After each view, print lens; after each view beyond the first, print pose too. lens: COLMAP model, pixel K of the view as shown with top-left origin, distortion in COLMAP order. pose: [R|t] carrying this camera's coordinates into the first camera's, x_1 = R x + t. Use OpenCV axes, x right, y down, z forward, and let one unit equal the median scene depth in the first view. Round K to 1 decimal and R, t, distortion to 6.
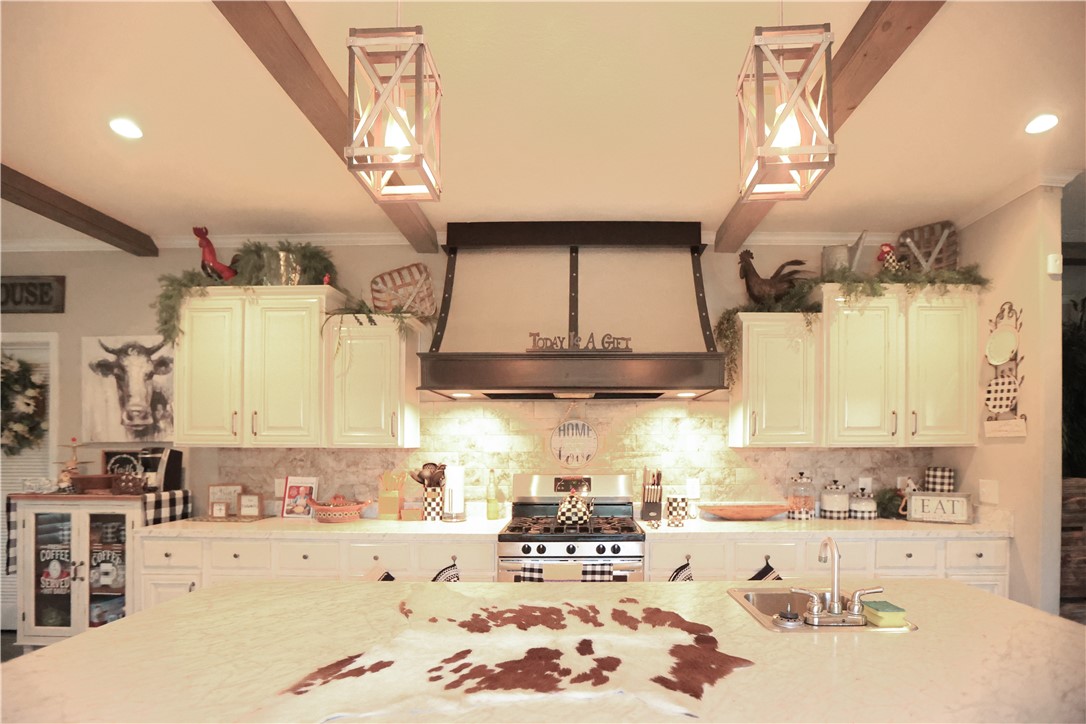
lens RADIAL K [[508.7, 0, 569.7], [0, 508.7, 449.0], [0, 0, 1]] dist [-0.040679, 0.010541]
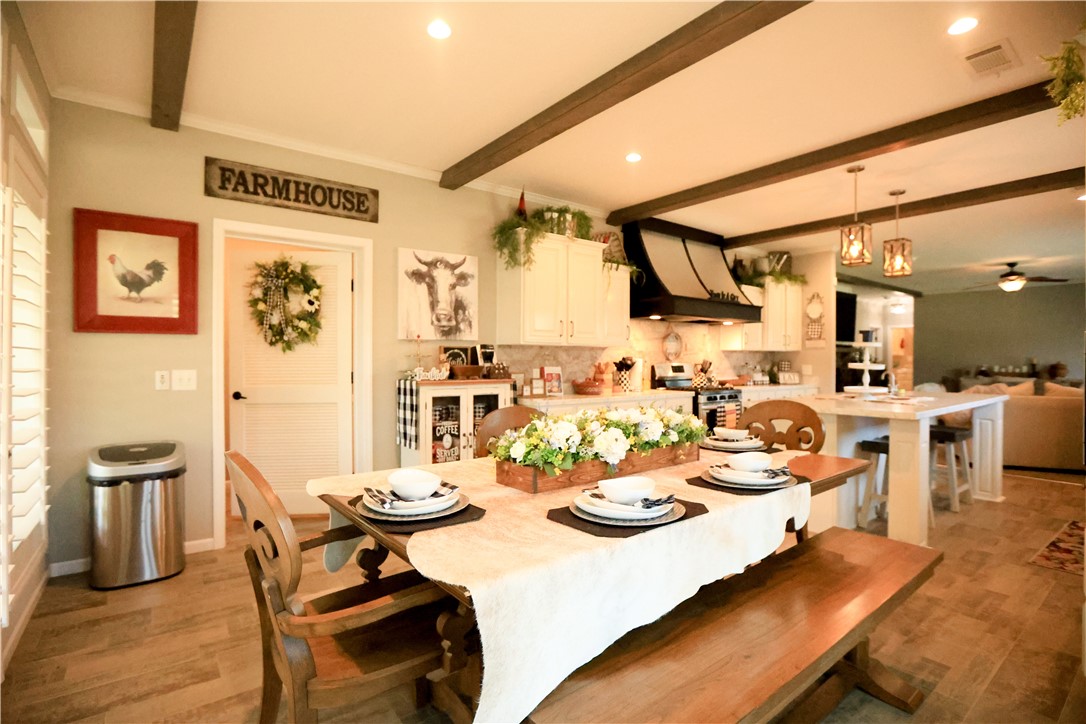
lens RADIAL K [[508.7, 0, 539.2], [0, 508.7, 355.5], [0, 0, 1]] dist [-0.040679, 0.010541]
pose [[0.800841, 0.006716, 0.598840, -1.488719], [-0.006357, 0.999976, -0.002713, 0.027775], [-0.598844, -0.001634, 0.800864, -0.150623]]
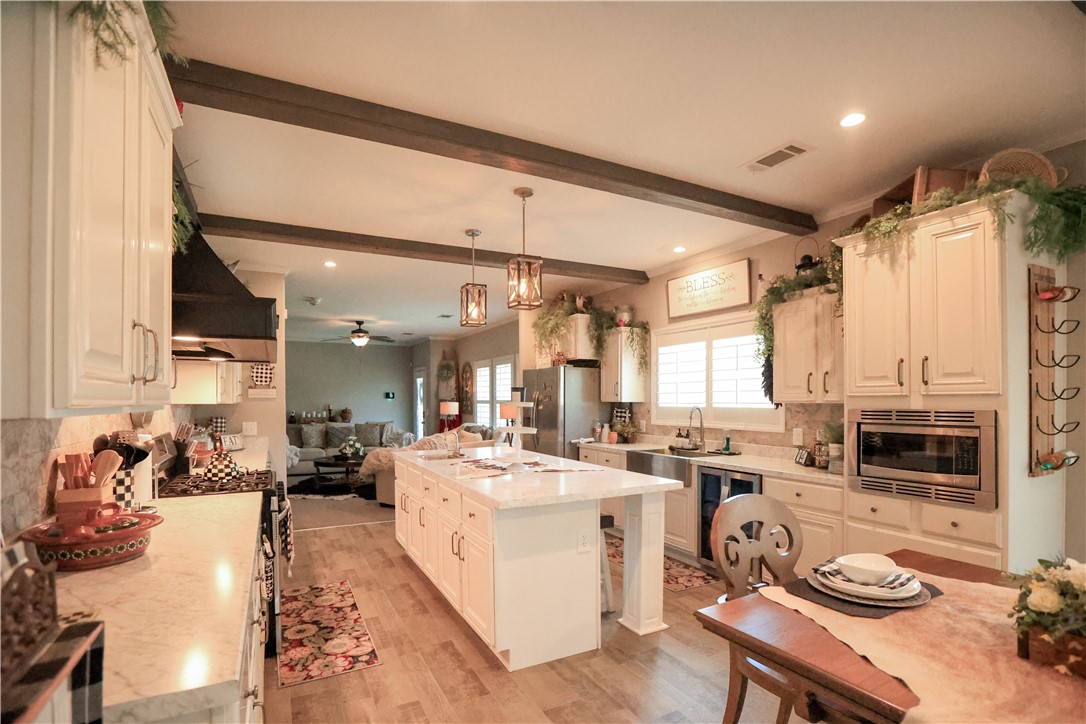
lens RADIAL K [[508.7, 0, 534.0], [0, 508.7, 399.0], [0, 0, 1]] dist [-0.040679, 0.010541]
pose [[-0.465064, 0.004821, 0.885264, -1.086140], [0.007081, 0.999973, -0.001726, -0.008523], [-0.885249, 0.005466, -0.465086, 0.853367]]
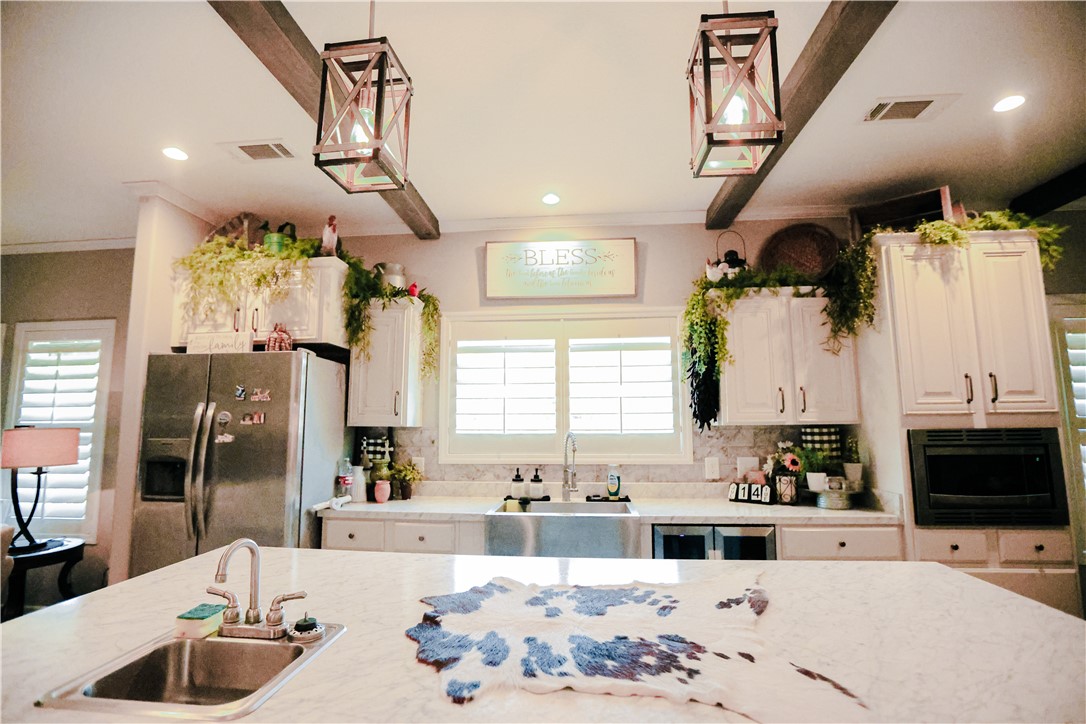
lens RADIAL K [[508.7, 0, 534.2], [0, 508.7, 361.9], [0, 0, 1]] dist [-0.040679, 0.010541]
pose [[-0.996116, 0.017891, 0.086215, -0.011285], [0.007312, 0.992566, -0.121487, -0.002652], [-0.087748, -0.120384, -0.988842, 0.743436]]
